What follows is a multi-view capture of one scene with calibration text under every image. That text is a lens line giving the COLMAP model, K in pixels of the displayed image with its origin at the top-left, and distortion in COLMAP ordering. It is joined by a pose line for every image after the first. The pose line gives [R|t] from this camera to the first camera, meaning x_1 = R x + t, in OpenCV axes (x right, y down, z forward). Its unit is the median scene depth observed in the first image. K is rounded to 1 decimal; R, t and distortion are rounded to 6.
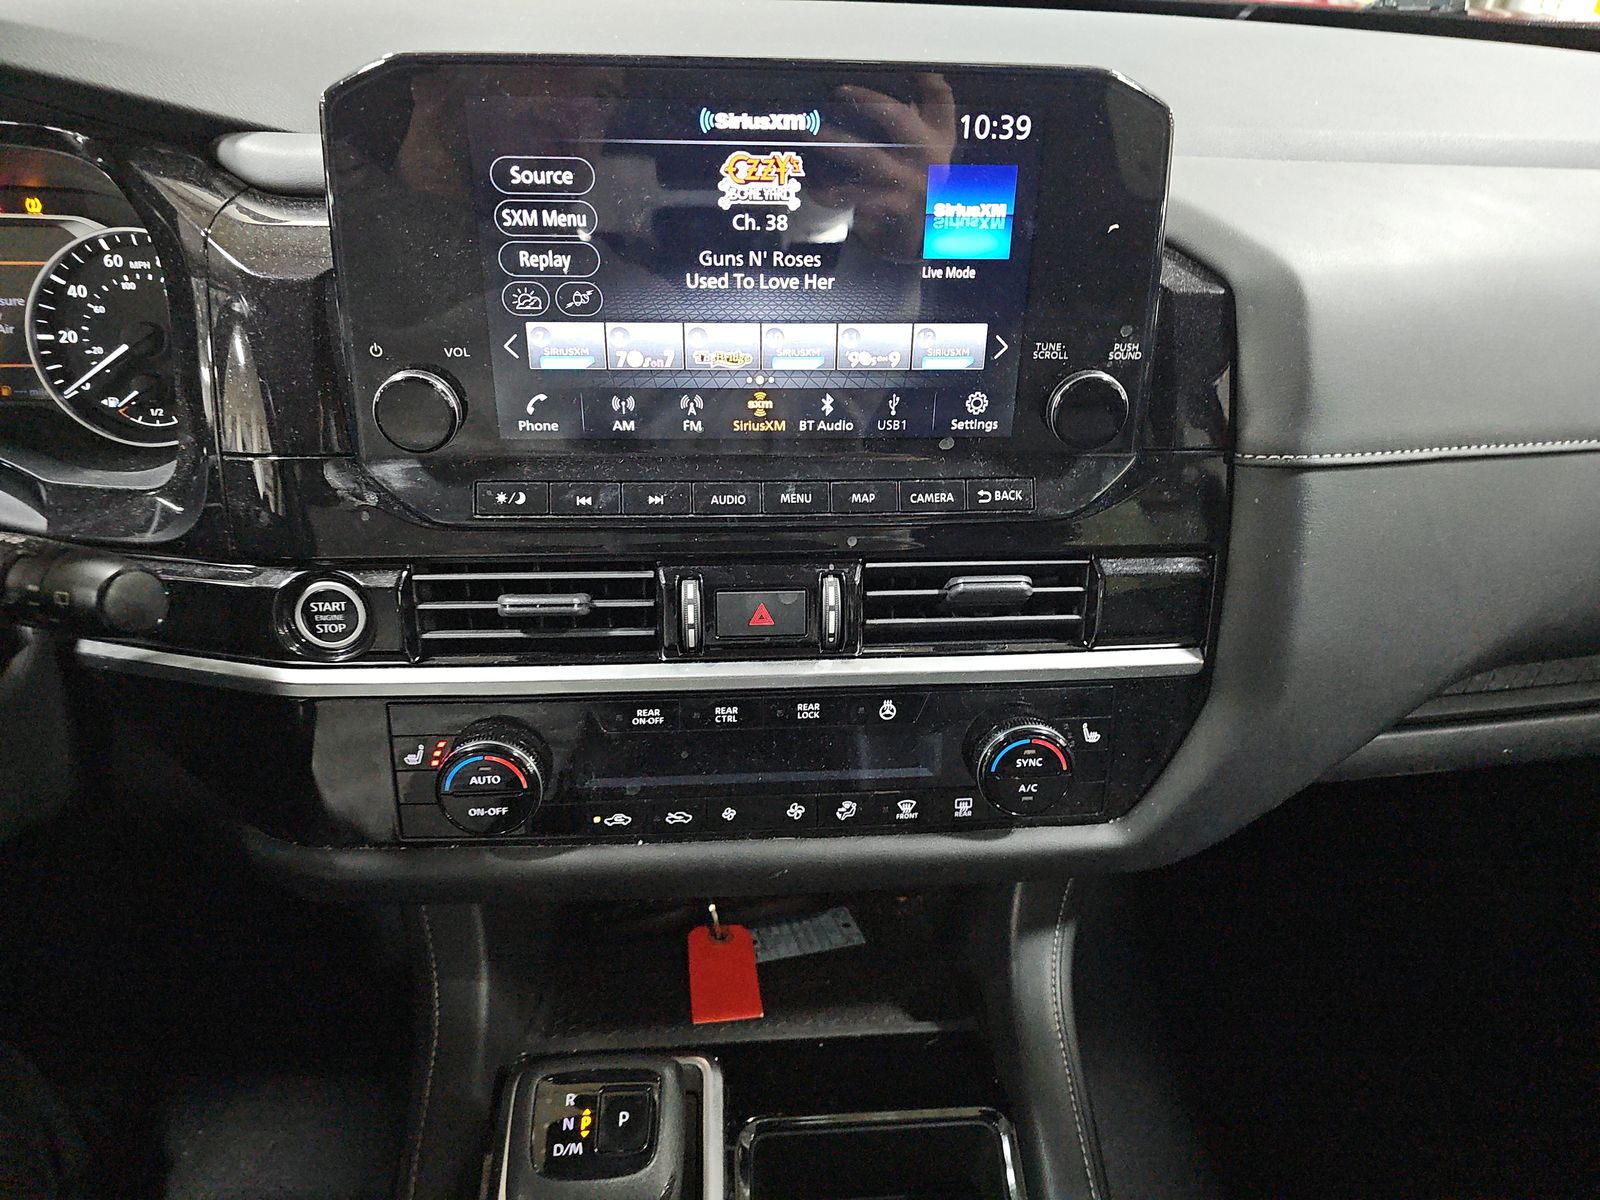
lens RADIAL K [[1040.8, 0, 799.0], [0, 1040.8, 588.8], [0, 0, 1]] dist [0.002615, -0.000544]
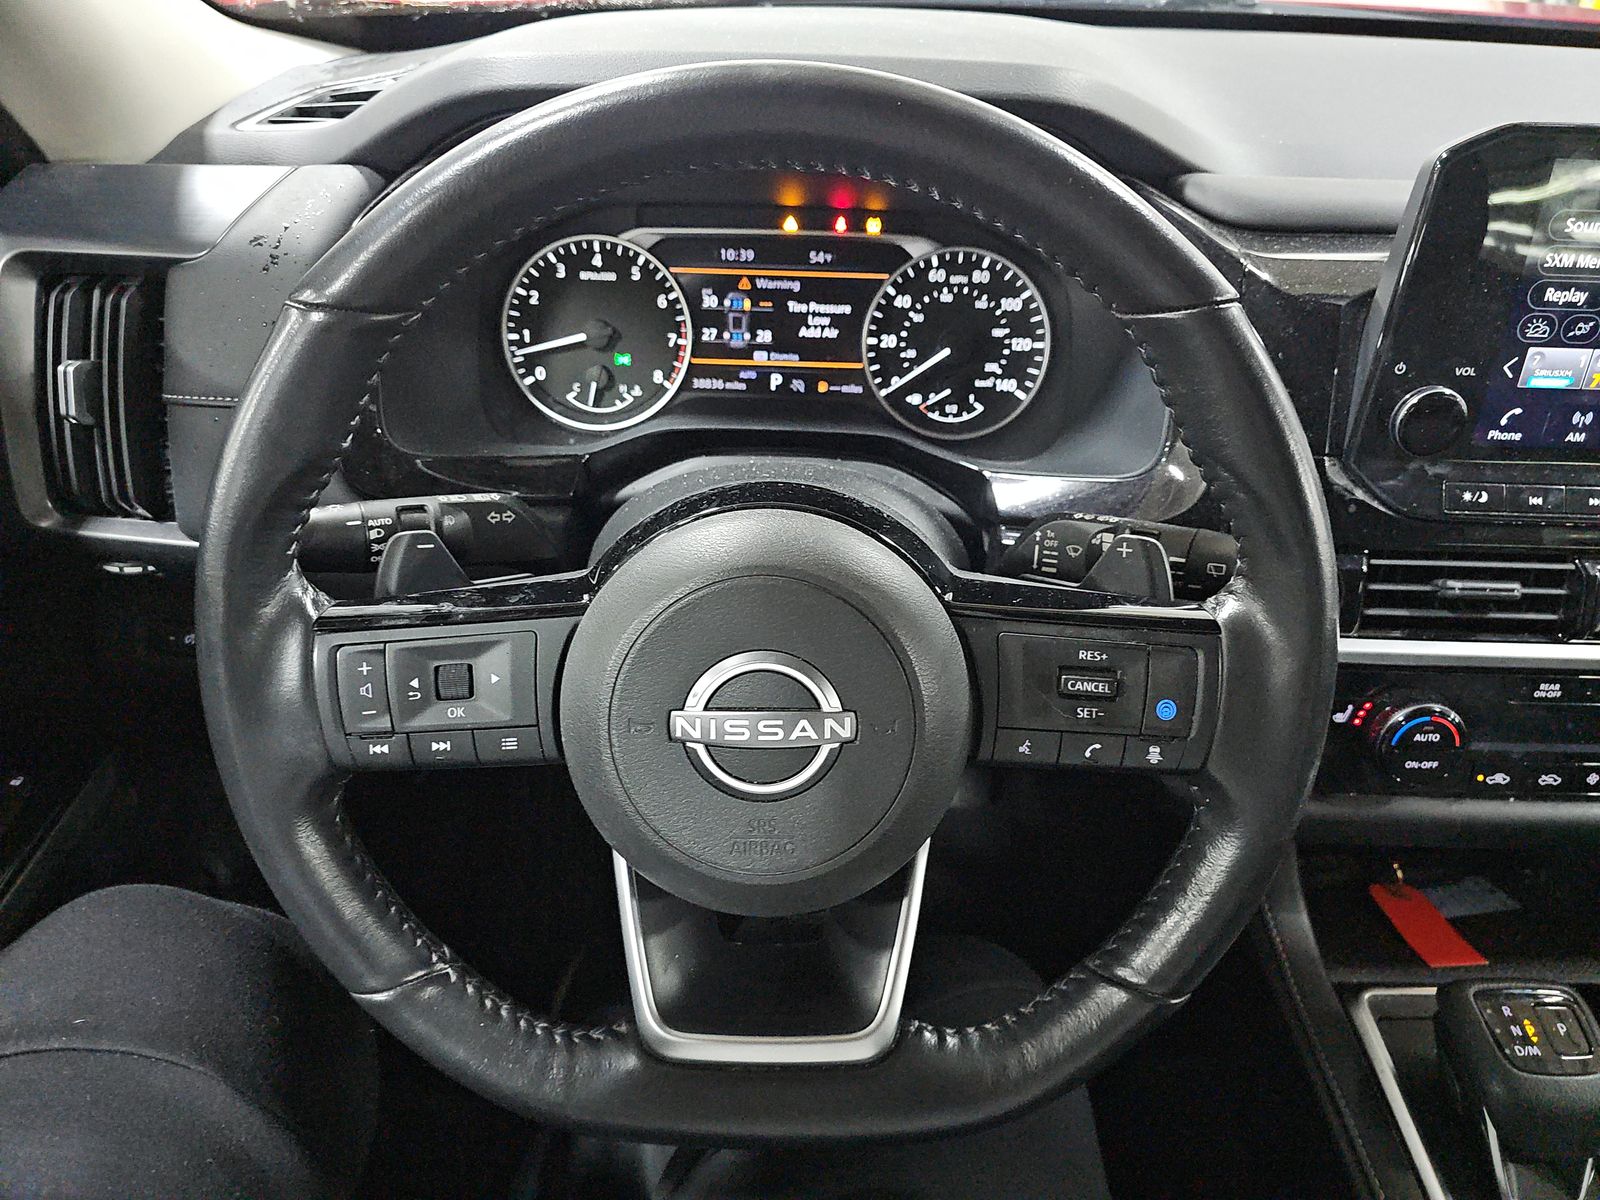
lens RADIAL K [[1053.2, 0, 800.0], [0, 1053.2, 600.0], [0, 0, 1]] dist [0.028828, -0.039979]
pose [[0.997729, 0.040511, -0.053808, -0.737609], [-0.039951, 0.999136, 0.011431, 0.034587], [0.054225, -0.009256, 0.998486, -0.172340]]
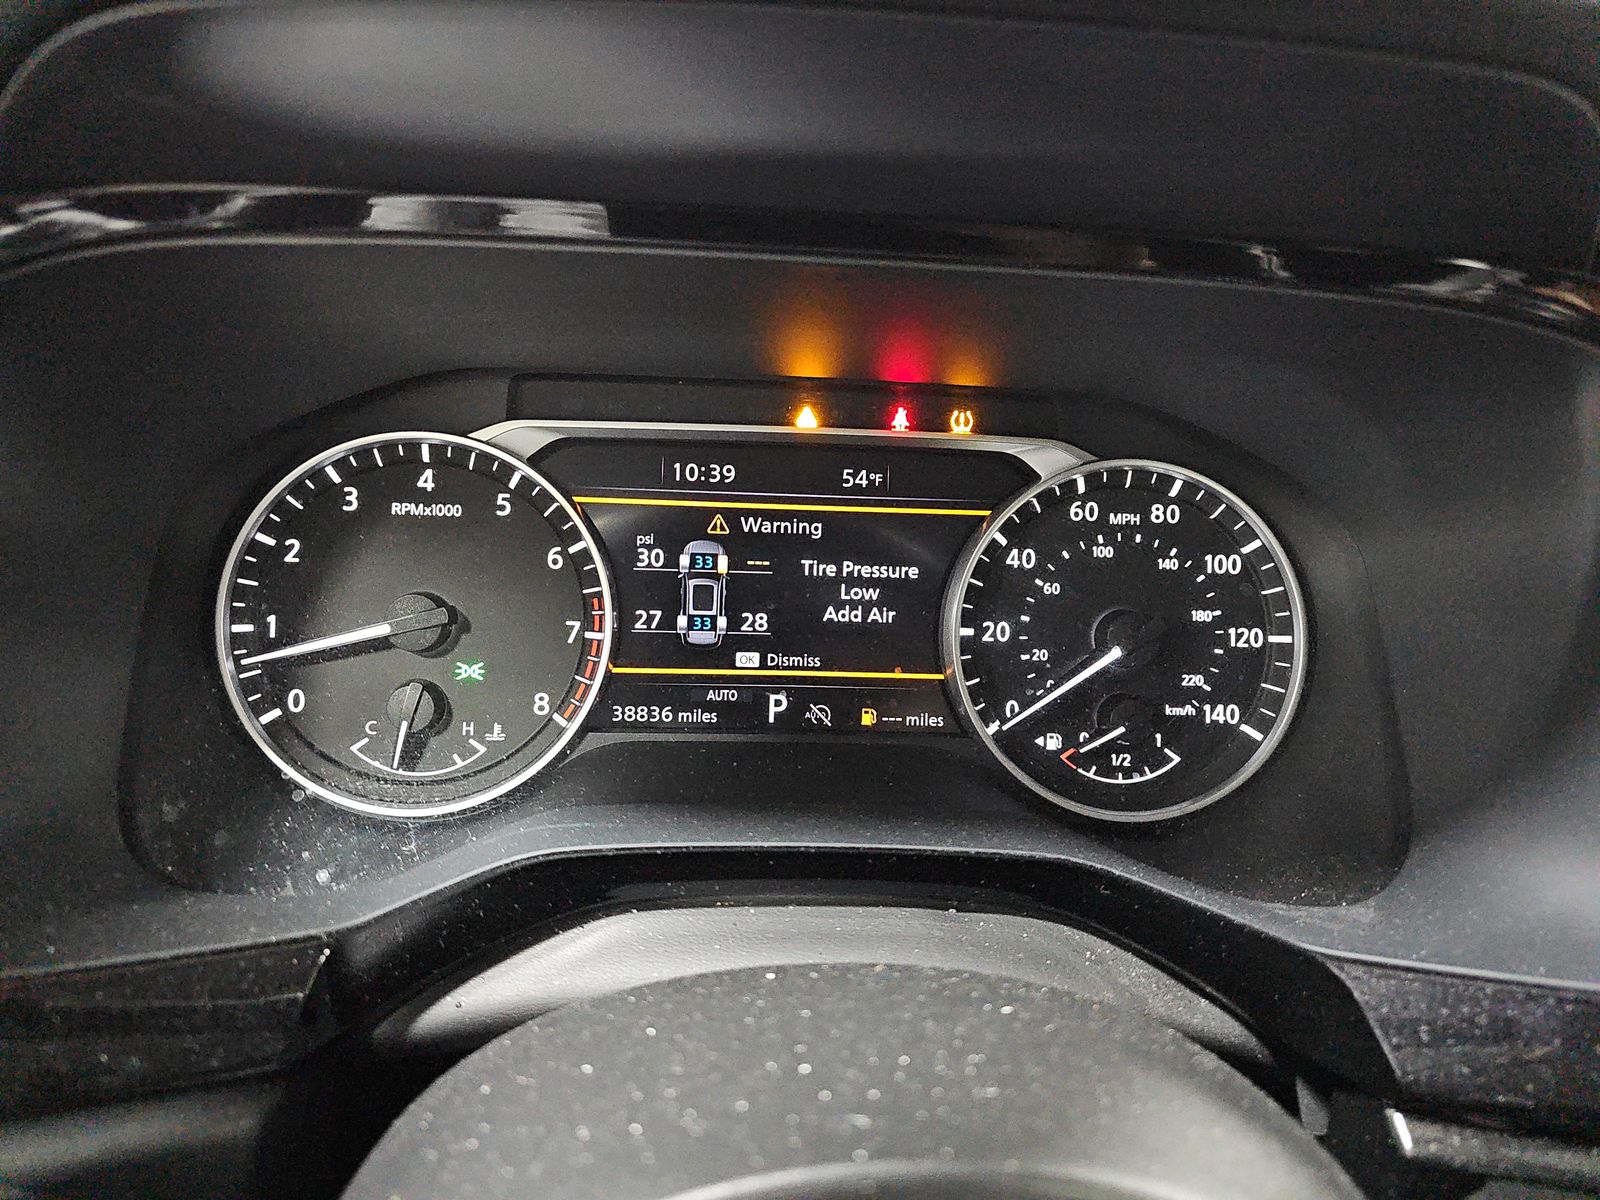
lens RADIAL K [[1053.2, 0, 800.0], [0, 1053.2, 600.0], [0, 0, 1]] dist [0.028828, -0.039979]
pose [[0.999655, 0.026146, -0.002677, -0.826791], [-0.026112, 0.976400, -0.214387, -0.129973], [-0.002991, 0.214383, 0.976745, 0.416308]]
